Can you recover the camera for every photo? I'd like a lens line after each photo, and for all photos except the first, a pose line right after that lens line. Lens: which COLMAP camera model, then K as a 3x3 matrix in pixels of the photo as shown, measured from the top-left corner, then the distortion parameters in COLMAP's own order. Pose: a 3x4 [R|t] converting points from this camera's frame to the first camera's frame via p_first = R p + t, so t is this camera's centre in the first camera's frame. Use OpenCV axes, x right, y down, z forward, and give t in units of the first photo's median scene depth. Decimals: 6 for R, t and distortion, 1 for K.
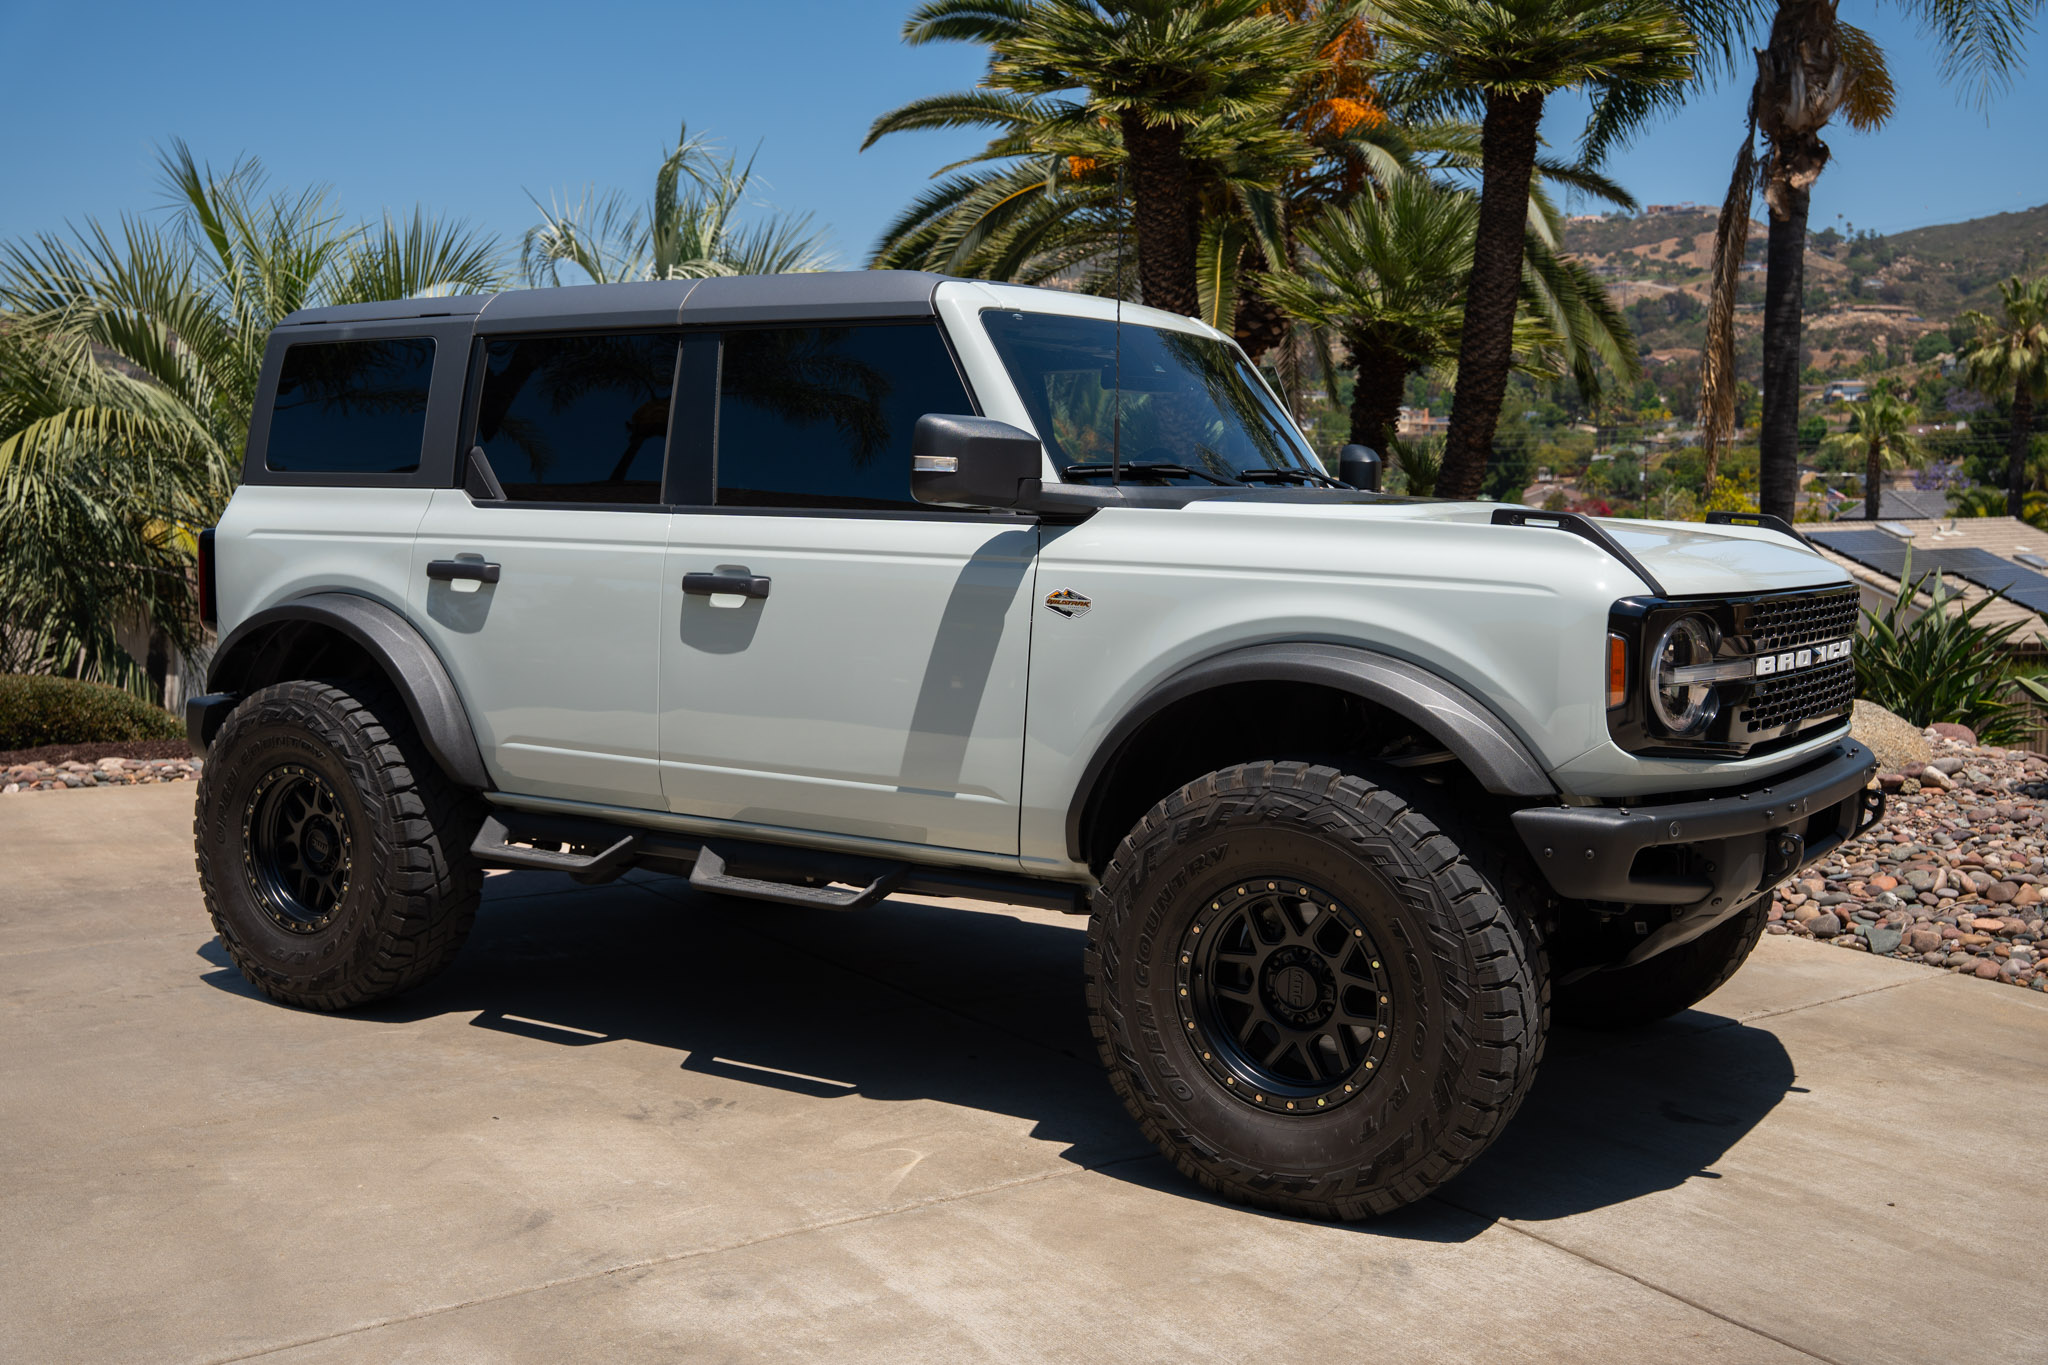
lens RADIAL K [[2021.8, 0, 1024.0], [0, 2021.8, 682.5], [0, 0, 1]] dist [0.092174, 0.009820]
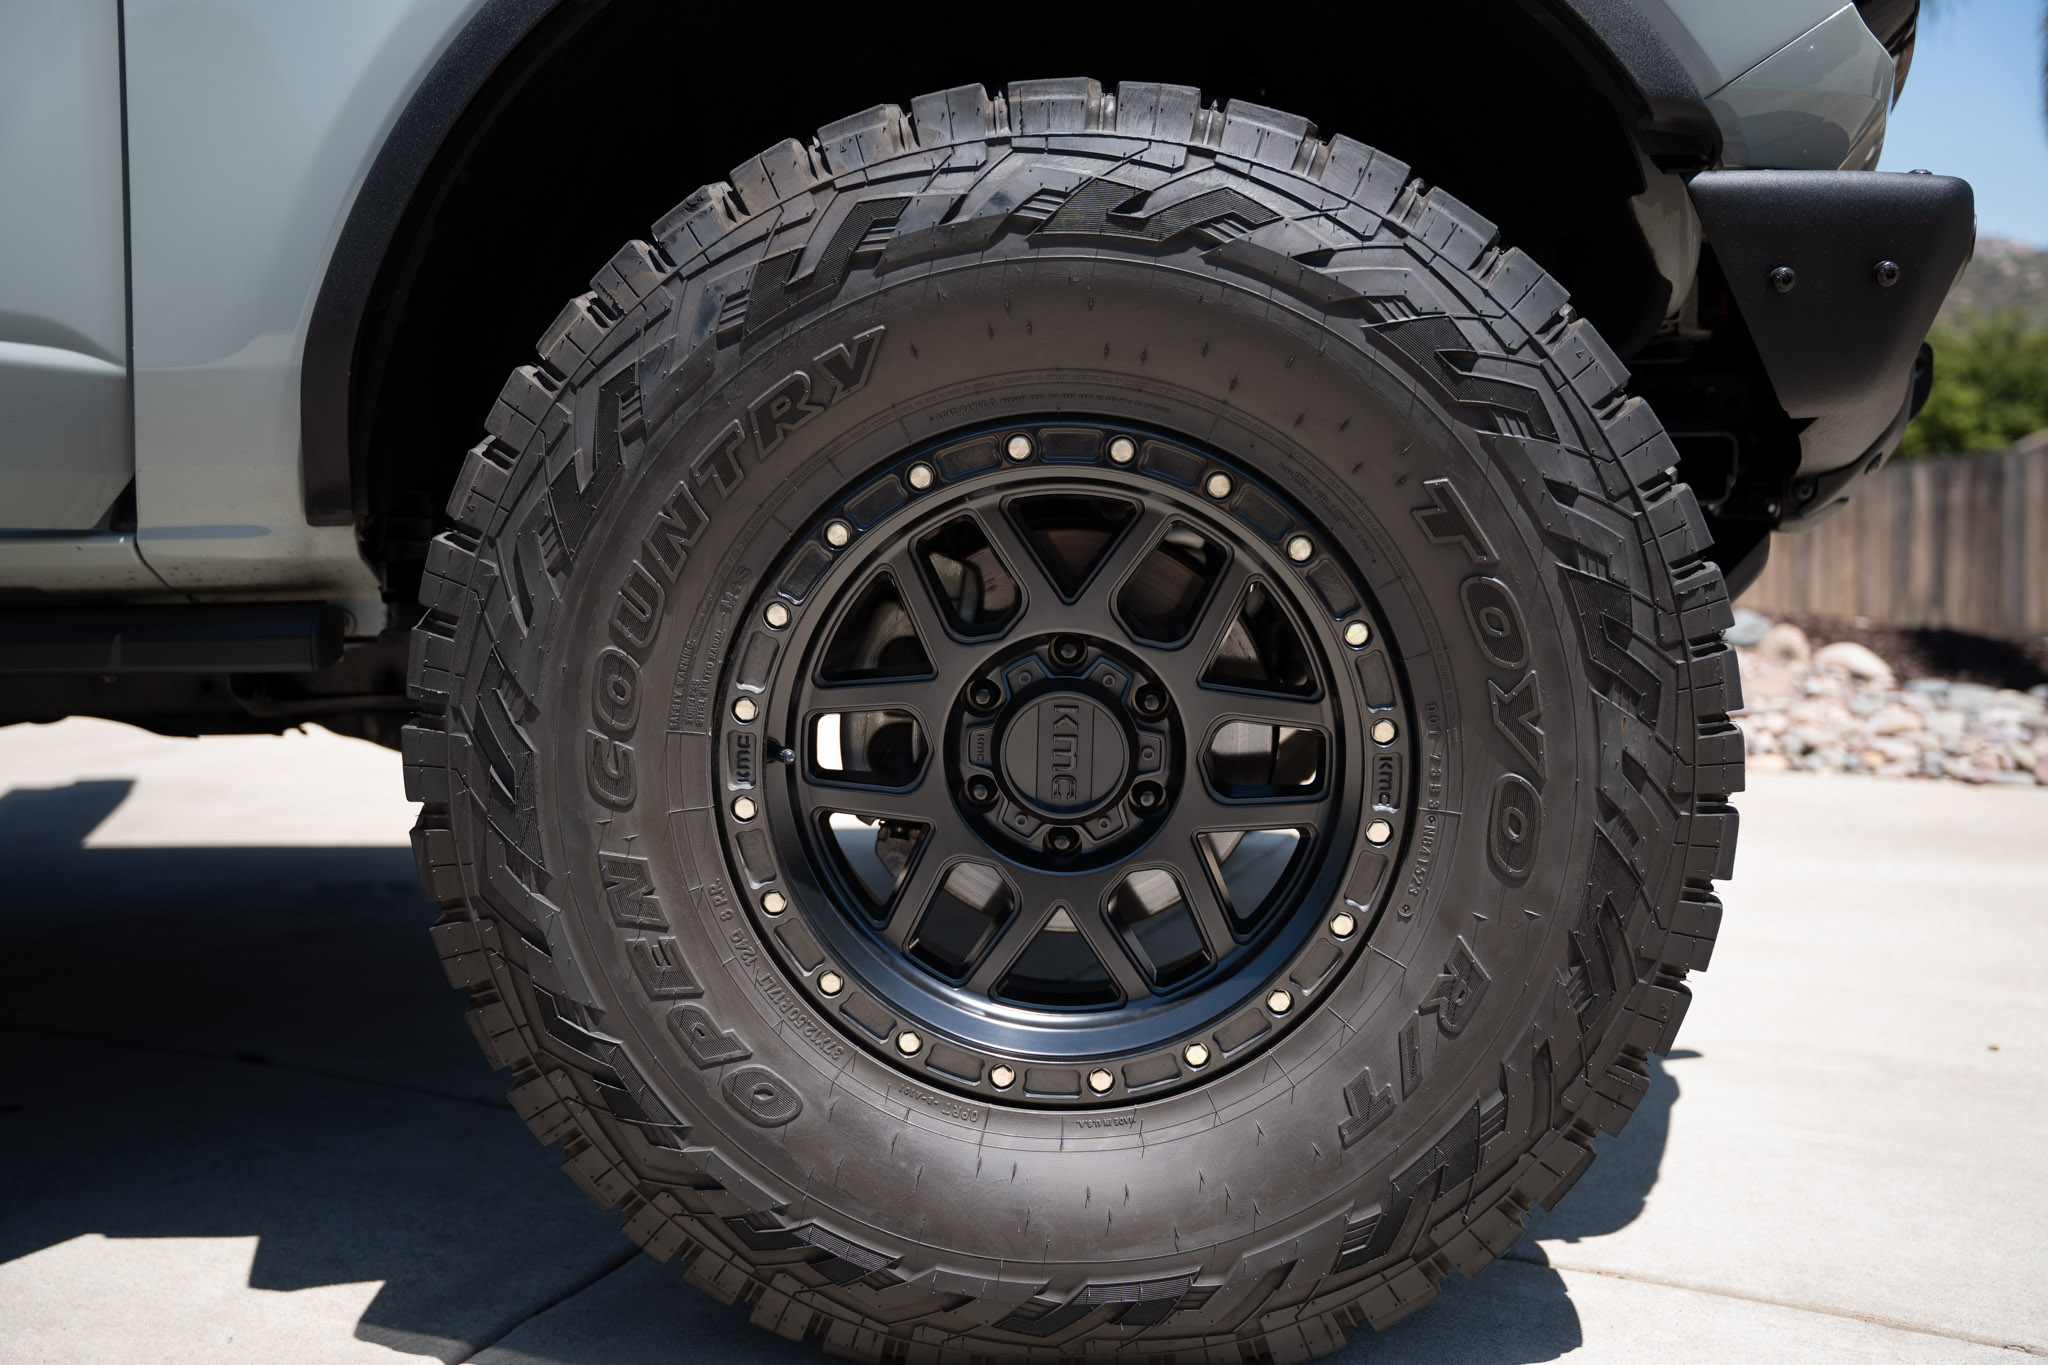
lens RADIAL K [[1799.3, 0, 1024.0], [0, 1799.3, 682.5], [0, 0, 1]] dist [-0.008271, 0.001955]
pose [[0.869398, -0.074133, 0.488520, -0.025408], [0.071265, 0.997157, 0.024491, 0.128426], [-0.488947, 0.013522, 0.872209, 0.719149]]
